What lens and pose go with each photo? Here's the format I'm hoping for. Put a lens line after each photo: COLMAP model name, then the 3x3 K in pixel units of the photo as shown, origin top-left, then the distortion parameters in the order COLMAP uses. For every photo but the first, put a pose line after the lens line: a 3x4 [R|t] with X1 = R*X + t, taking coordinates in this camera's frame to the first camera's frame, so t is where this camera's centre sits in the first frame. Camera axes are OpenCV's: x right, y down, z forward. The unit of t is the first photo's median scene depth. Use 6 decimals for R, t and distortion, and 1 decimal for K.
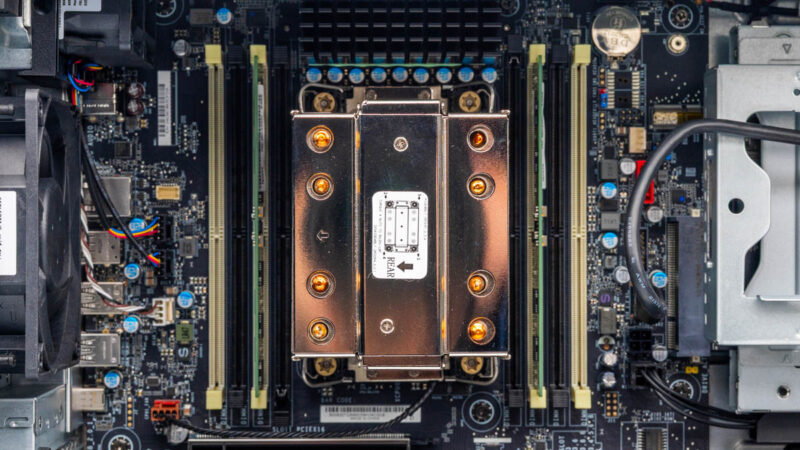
lens RADIAL K [[2014.6, 0, 400.0], [0, 2014.6, 225.0], [0, 0, 1]] dist [0.026209, -0.097345]
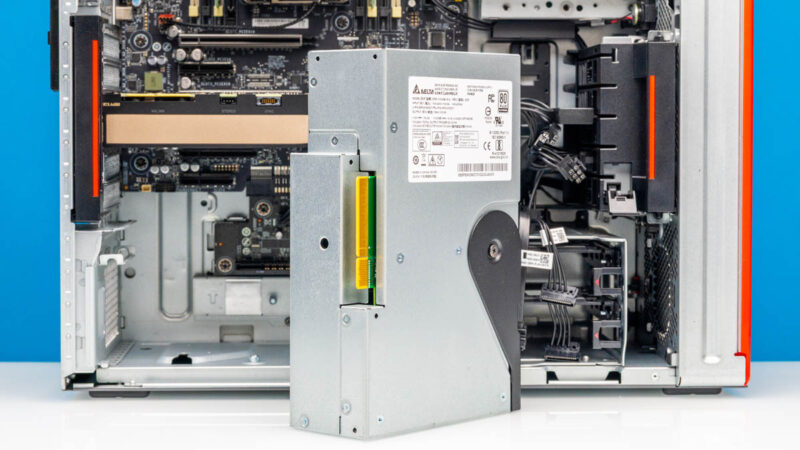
lens RADIAL K [[1776.8, 0, 399.9], [0, 1776.8, 192.8], [0, 0, 1]] dist [-0.012115, -0.071949]
pose [[0.999220, 0.000367, 0.039500, 0.029561], [-0.002036, 0.999107, 0.042214, 0.178173], [-0.039449, -0.042262, 0.998327, -0.595724]]
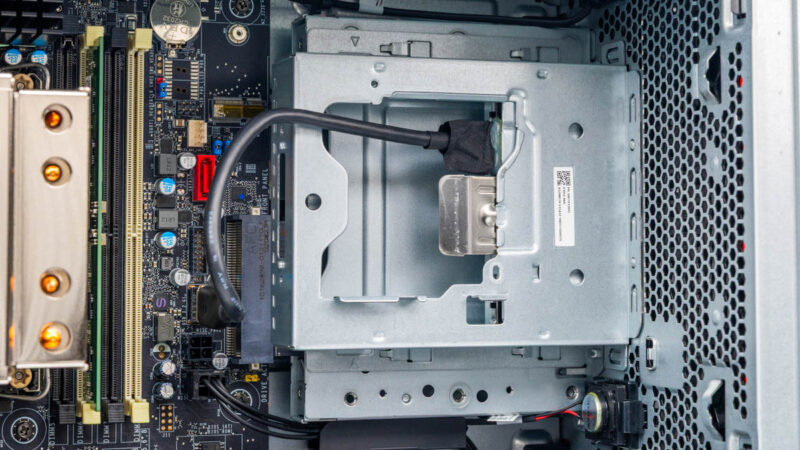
lens RADIAL K [[1733.7, 0, 399.8], [0, 1733.7, 147.7], [0, 0, 1]] dist [0.011313, -0.035446]
pose [[0.945373, 0.019938, 0.325381, -0.055744], [-0.000164, 0.998157, -0.060685, 0.013597], [-0.325991, 0.057316, 0.943634, 0.206287]]
